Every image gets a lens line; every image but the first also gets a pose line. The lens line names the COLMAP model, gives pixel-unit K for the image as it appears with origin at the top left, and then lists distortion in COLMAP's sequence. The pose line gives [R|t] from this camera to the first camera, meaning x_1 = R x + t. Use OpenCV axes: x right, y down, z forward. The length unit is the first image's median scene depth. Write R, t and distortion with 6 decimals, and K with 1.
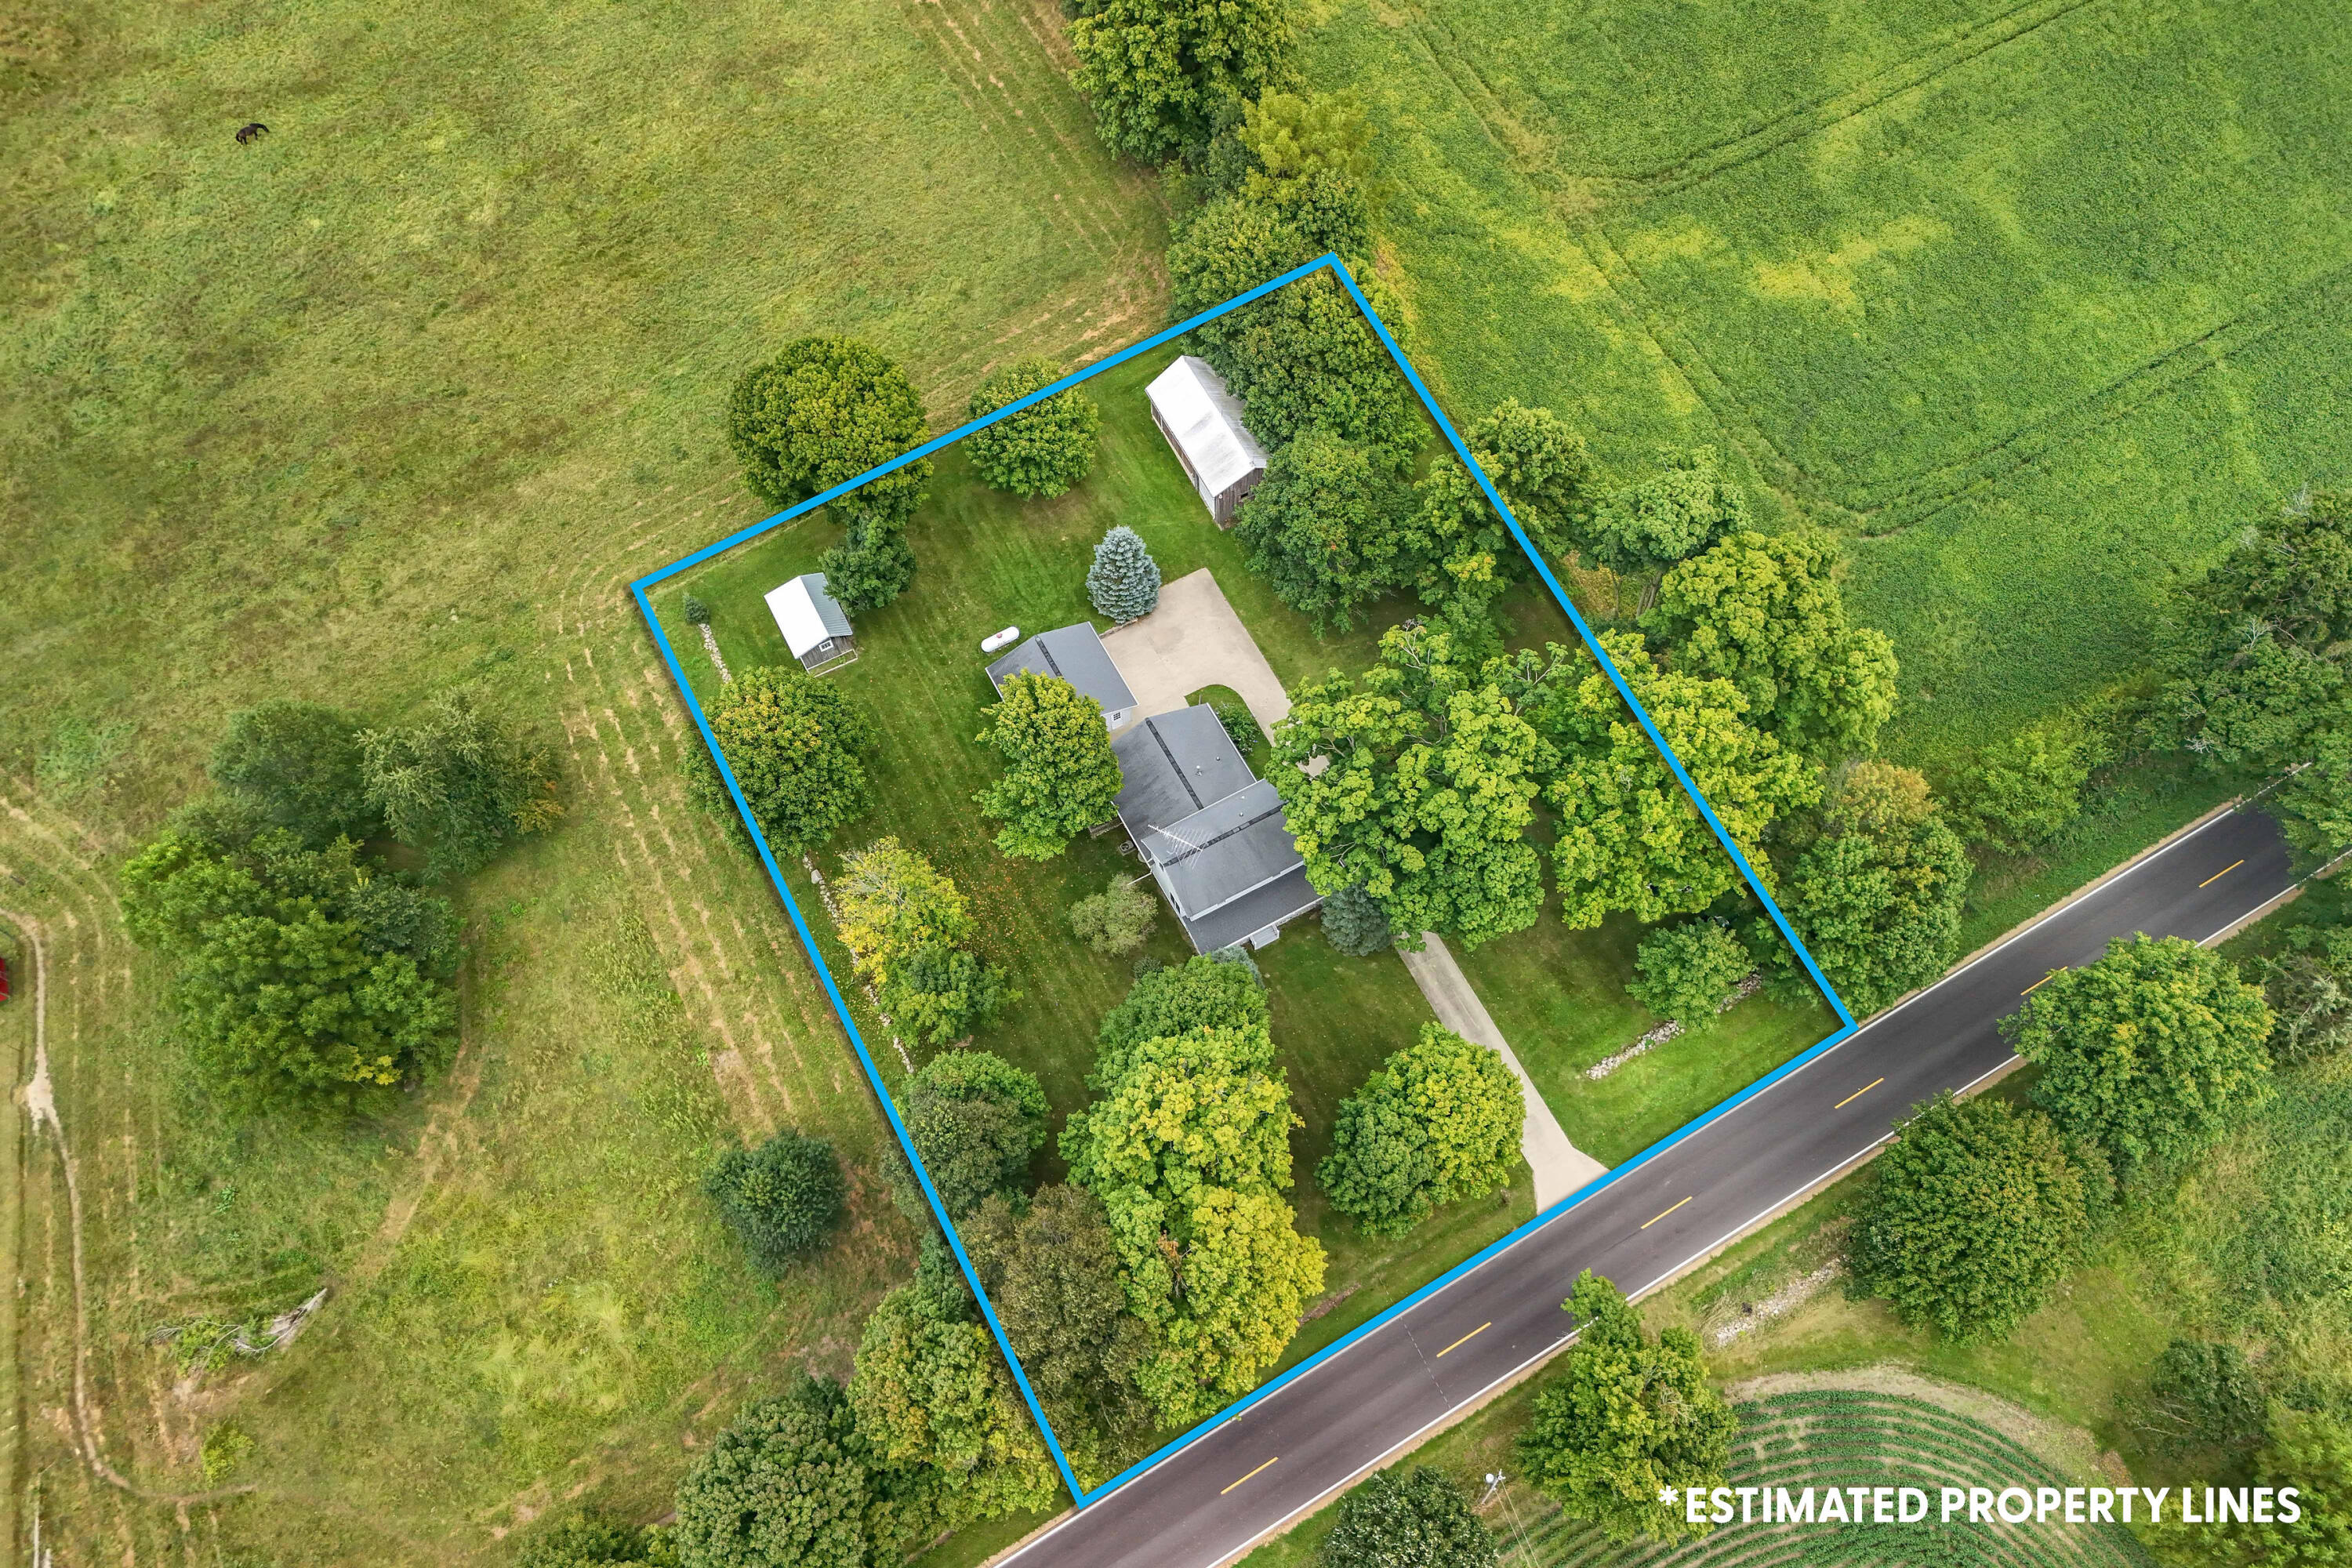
lens RADIAL K [[1706.8, 0, 1190.6], [0, 1706.8, 717.5], [0, 0, 1]] dist [0.073507, -0.064461]
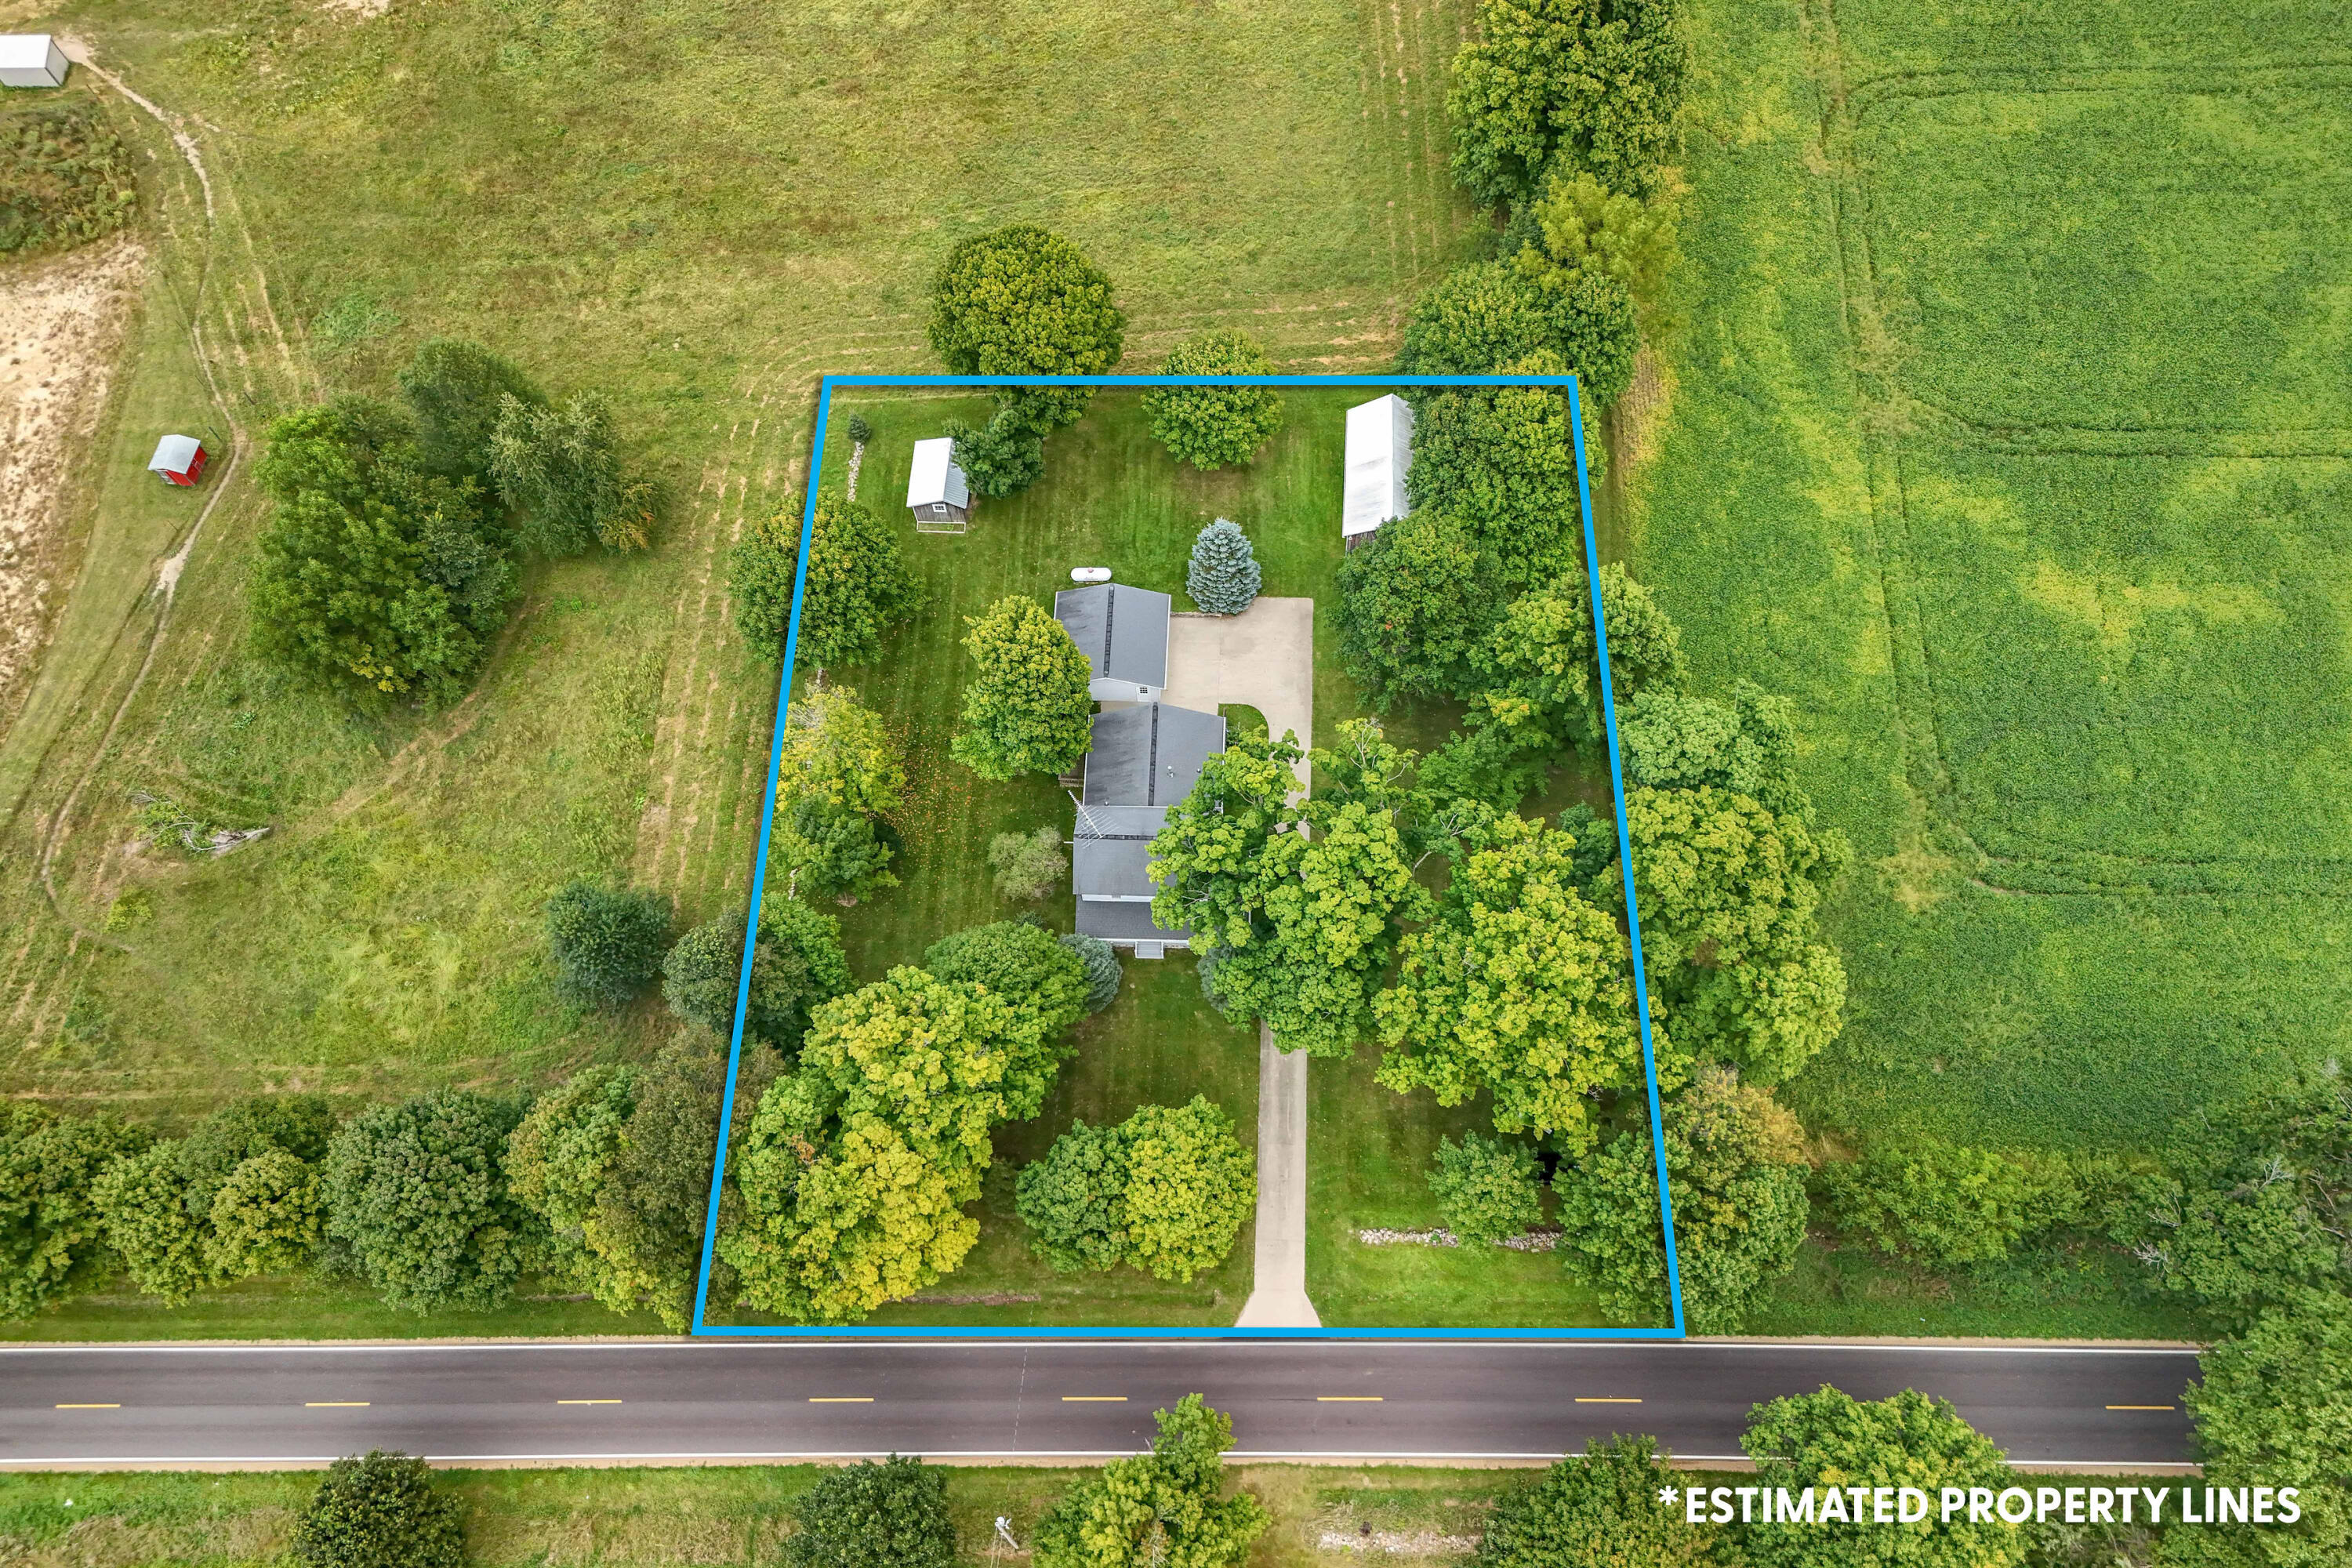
lens RADIAL K [[1715.6, 0, 1298.3], [0, 1715.6, 749.6], [0, 0, 1]] dist [0.073043, -0.068064]
pose [[0.867182, 0.442081, -0.229257, 0.281726], [-0.439214, 0.895934, 0.066288, -0.076022], [0.234704, 0.043210, 0.971106, 0.046362]]
